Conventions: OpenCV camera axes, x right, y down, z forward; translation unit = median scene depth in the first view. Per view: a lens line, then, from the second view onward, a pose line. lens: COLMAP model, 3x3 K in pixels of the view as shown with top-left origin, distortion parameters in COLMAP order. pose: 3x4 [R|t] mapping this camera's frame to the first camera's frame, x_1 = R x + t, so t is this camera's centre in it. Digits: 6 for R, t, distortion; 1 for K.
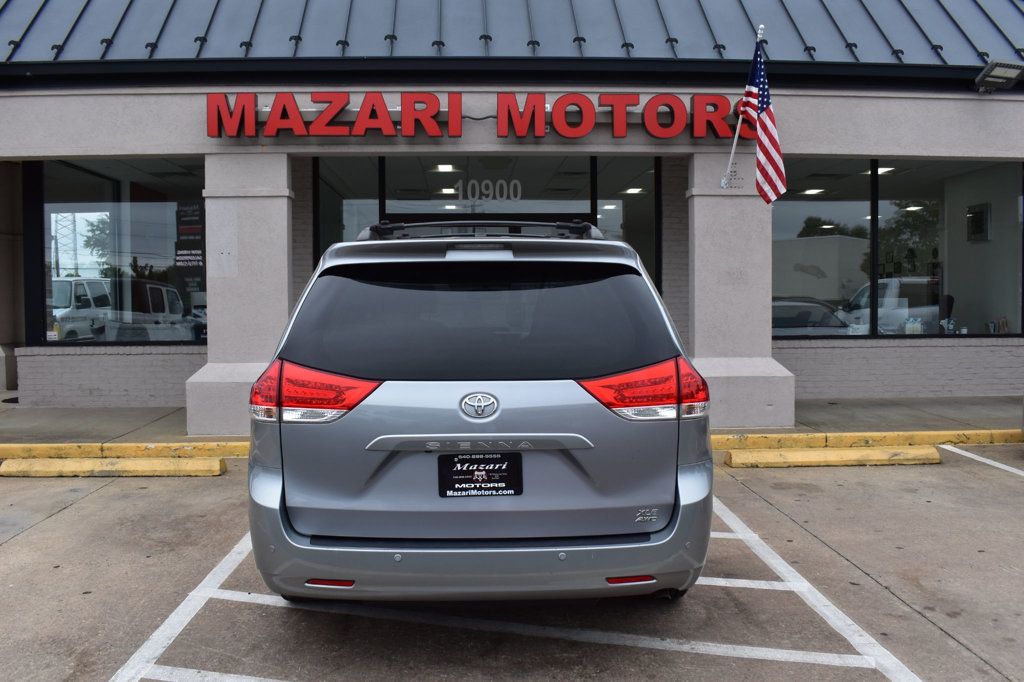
lens RADIAL K [[900.1, 0, 512.0], [0, 900.1, 341.0], [0, 0, 1]] dist [-0.083255, 0.005779]
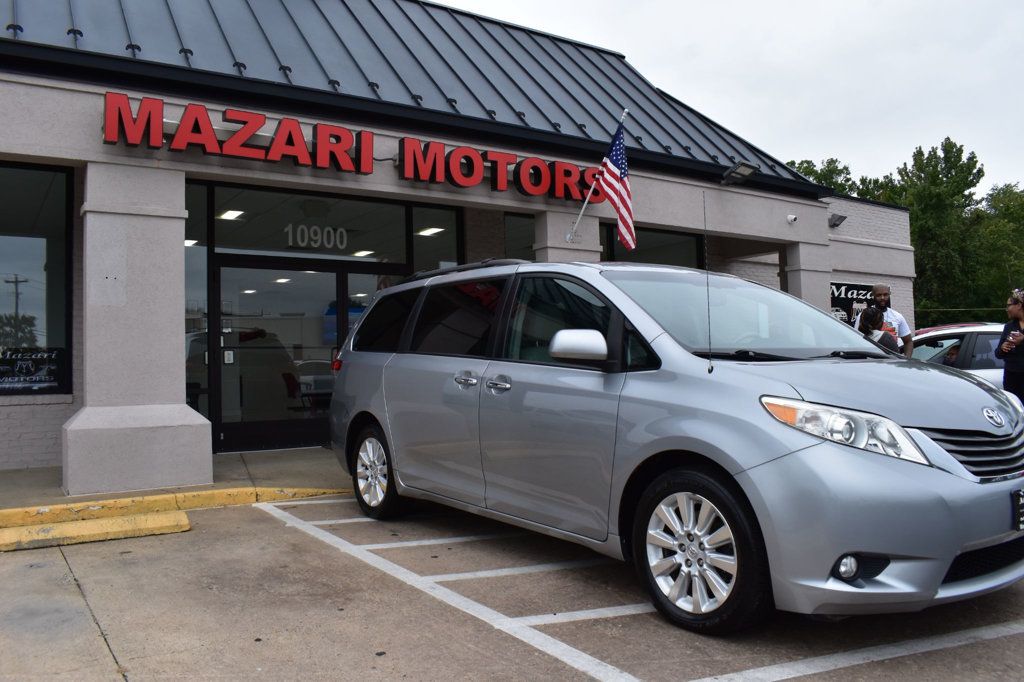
lens RADIAL K [[794.2, 0, 512.0], [0, 794.2, 341.0], [0, 0, 1]] dist [-0.089848, 0.006748]
pose [[0.847048, 0.003658, 0.531504, -0.394492], [0.043642, 0.996121, -0.076407, 0.036219], [-0.529721, 0.087917, 0.843603, 0.173522]]
